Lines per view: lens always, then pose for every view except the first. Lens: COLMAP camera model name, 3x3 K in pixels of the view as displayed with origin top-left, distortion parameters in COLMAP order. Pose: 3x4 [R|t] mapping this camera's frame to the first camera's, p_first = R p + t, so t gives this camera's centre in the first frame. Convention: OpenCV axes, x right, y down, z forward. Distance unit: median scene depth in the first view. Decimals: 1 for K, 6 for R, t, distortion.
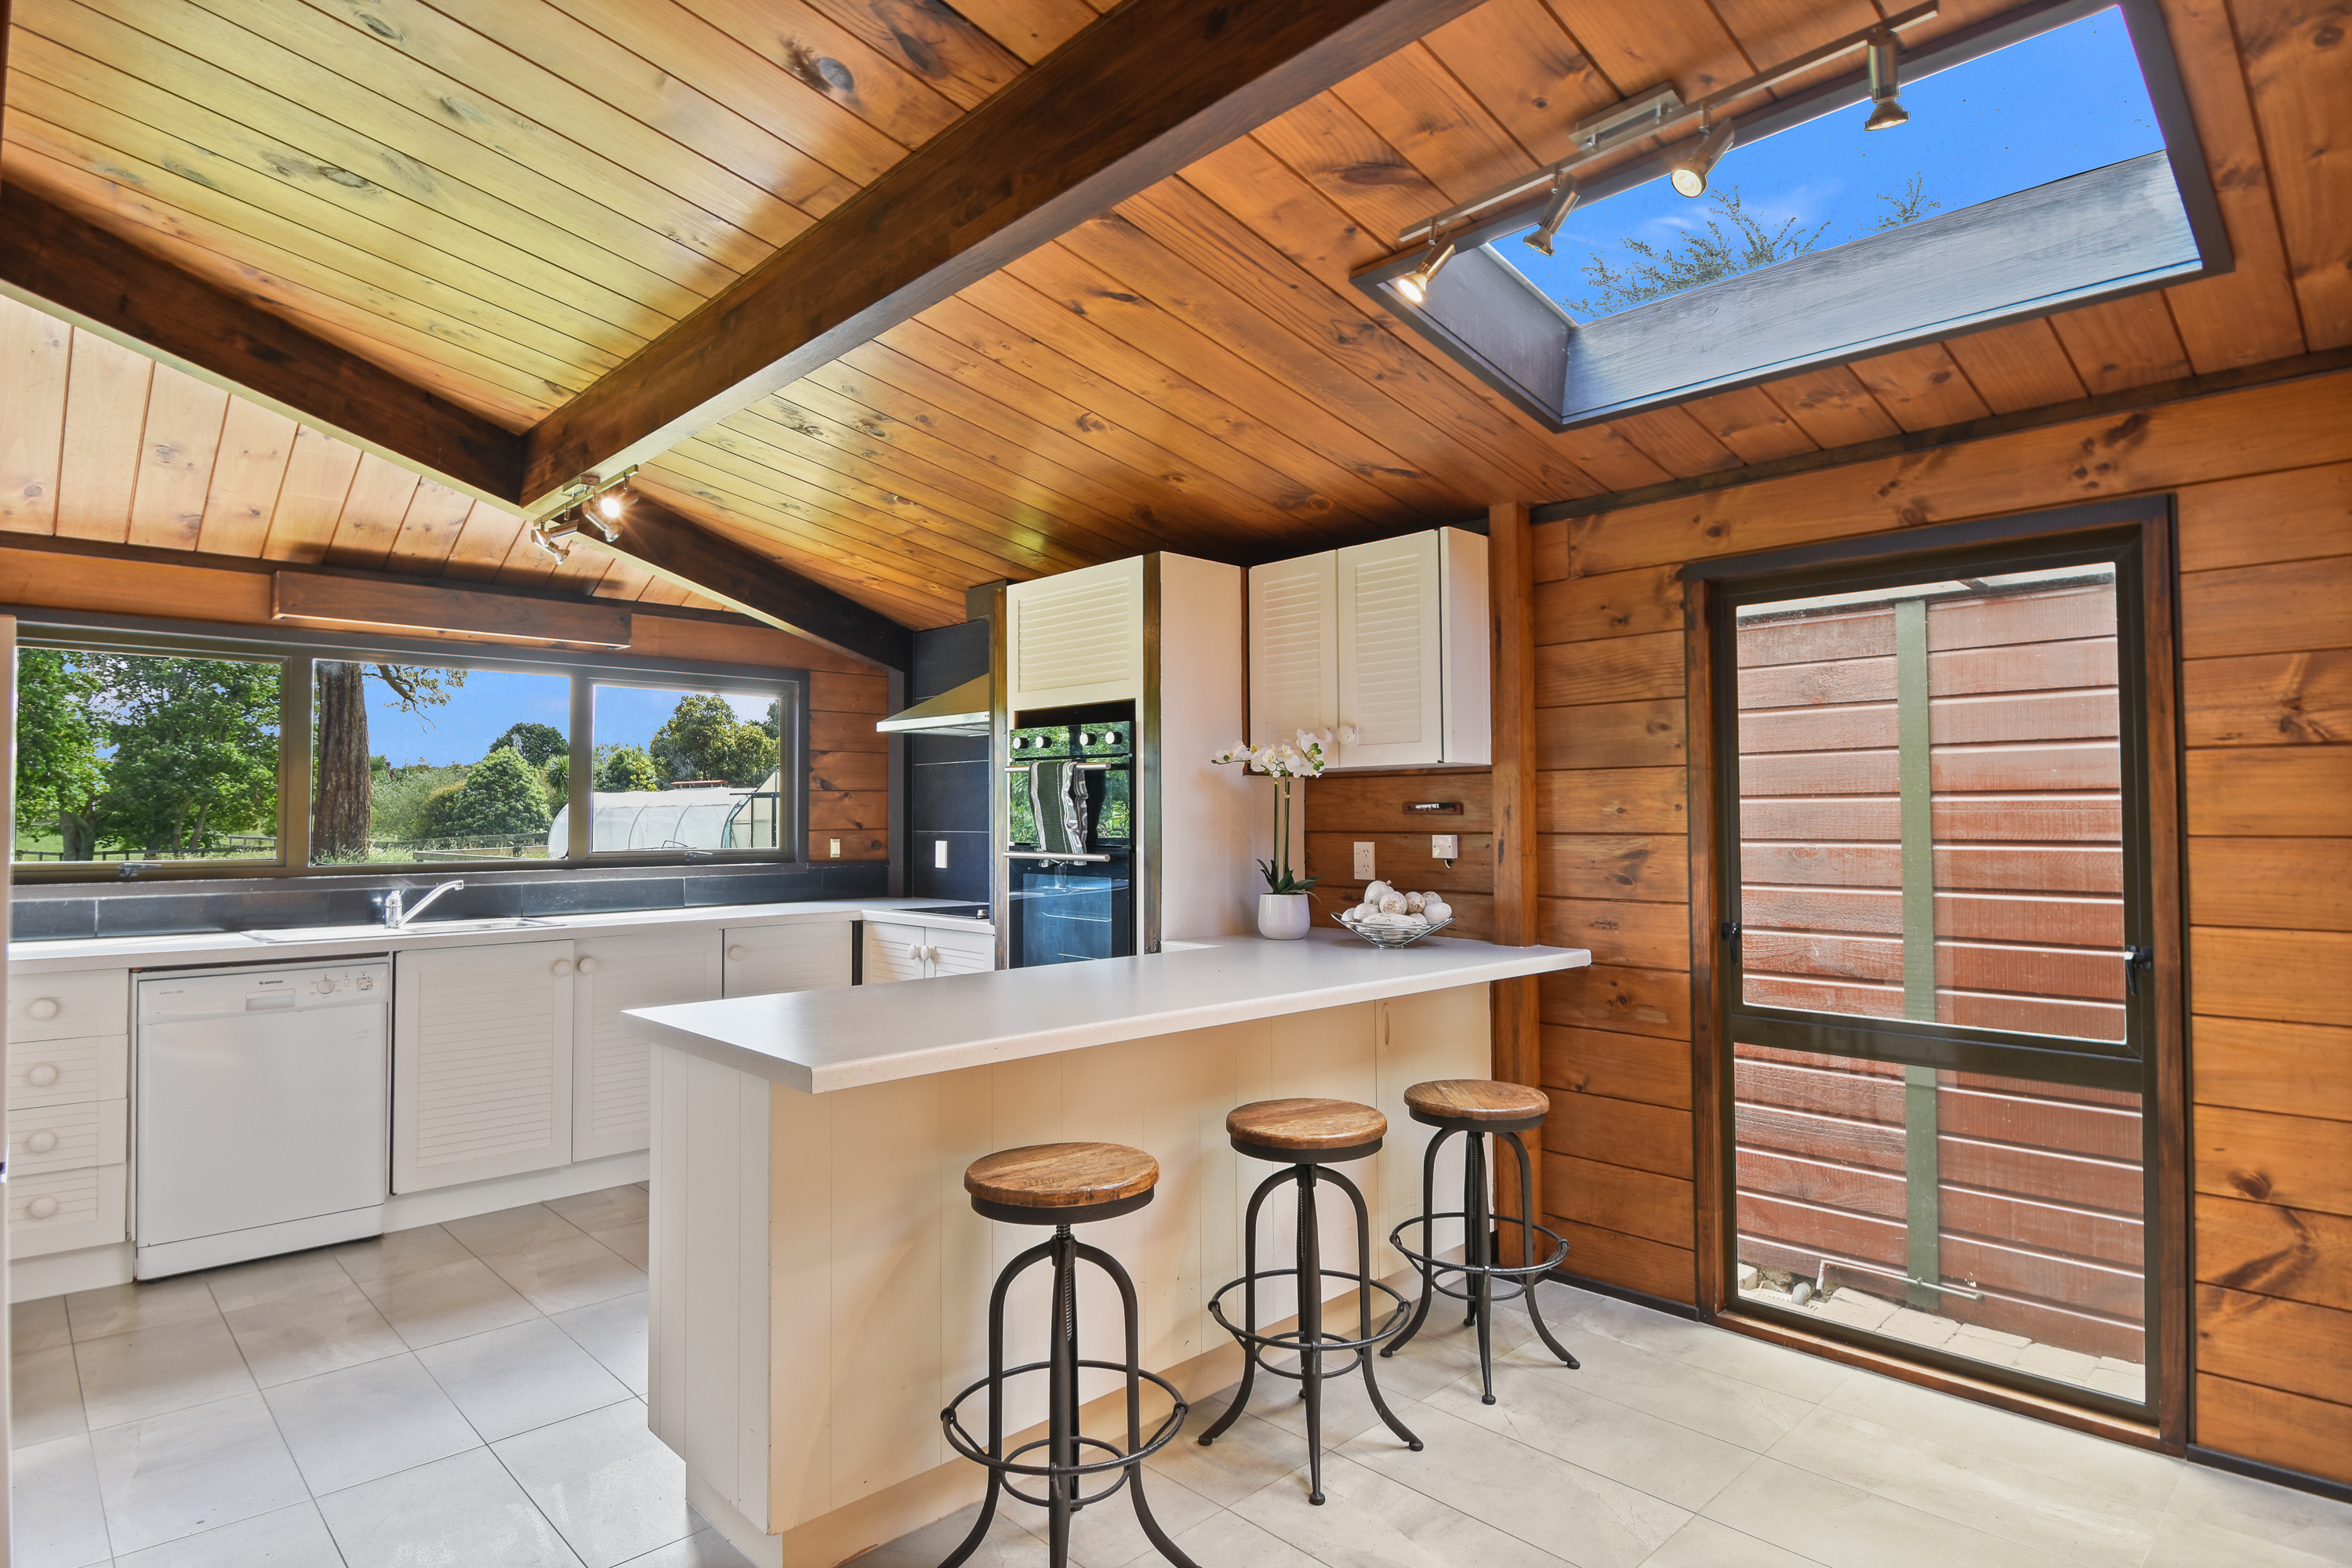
lens RADIAL K [[1347.0, 0, 1176.0], [0, 1347.0, 784.0], [0, 0, 1]] dist [-0.002190, -0.001962]
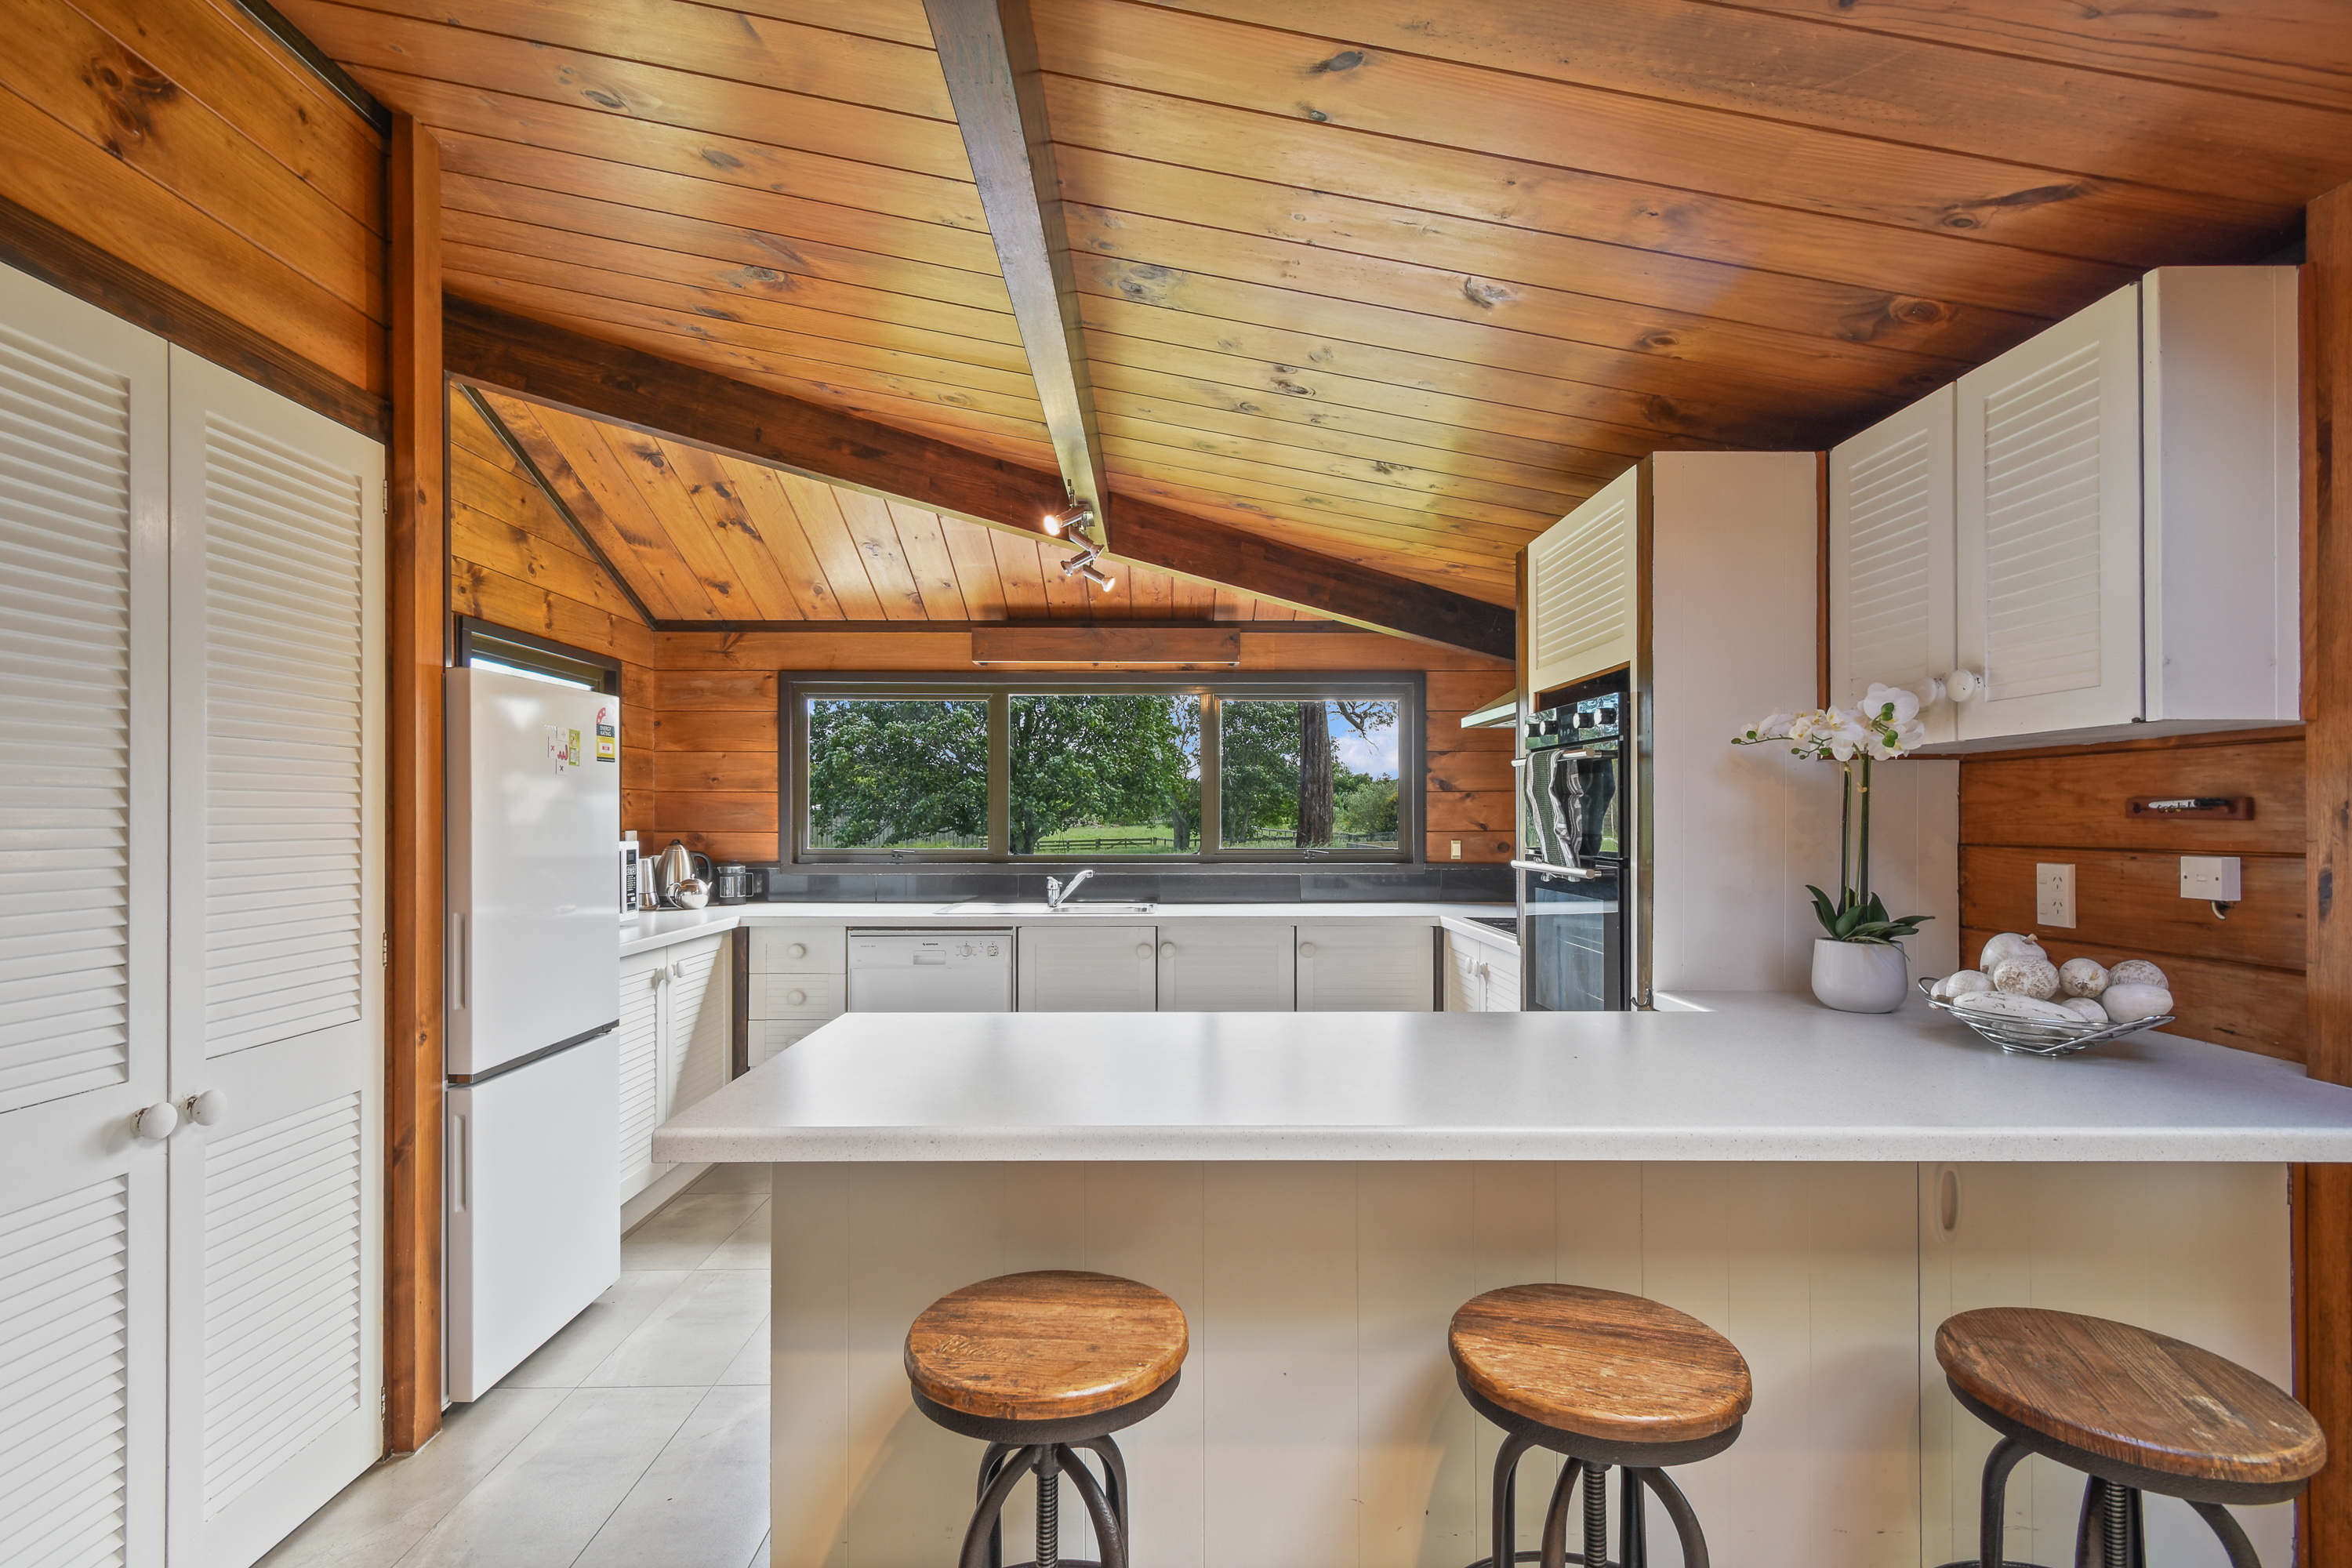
lens RADIAL K [[1087.9, 0, 1171.6], [0, 1087.9, 815.2], [0, 0, 1]] dist [0.028268, -0.009984]
pose [[0.707556, 0.002136, -0.706654, 0.216888], [0.014180, 0.999751, 0.017220, 0.007474], [0.706515, -0.022204, 0.707349, 0.390248]]
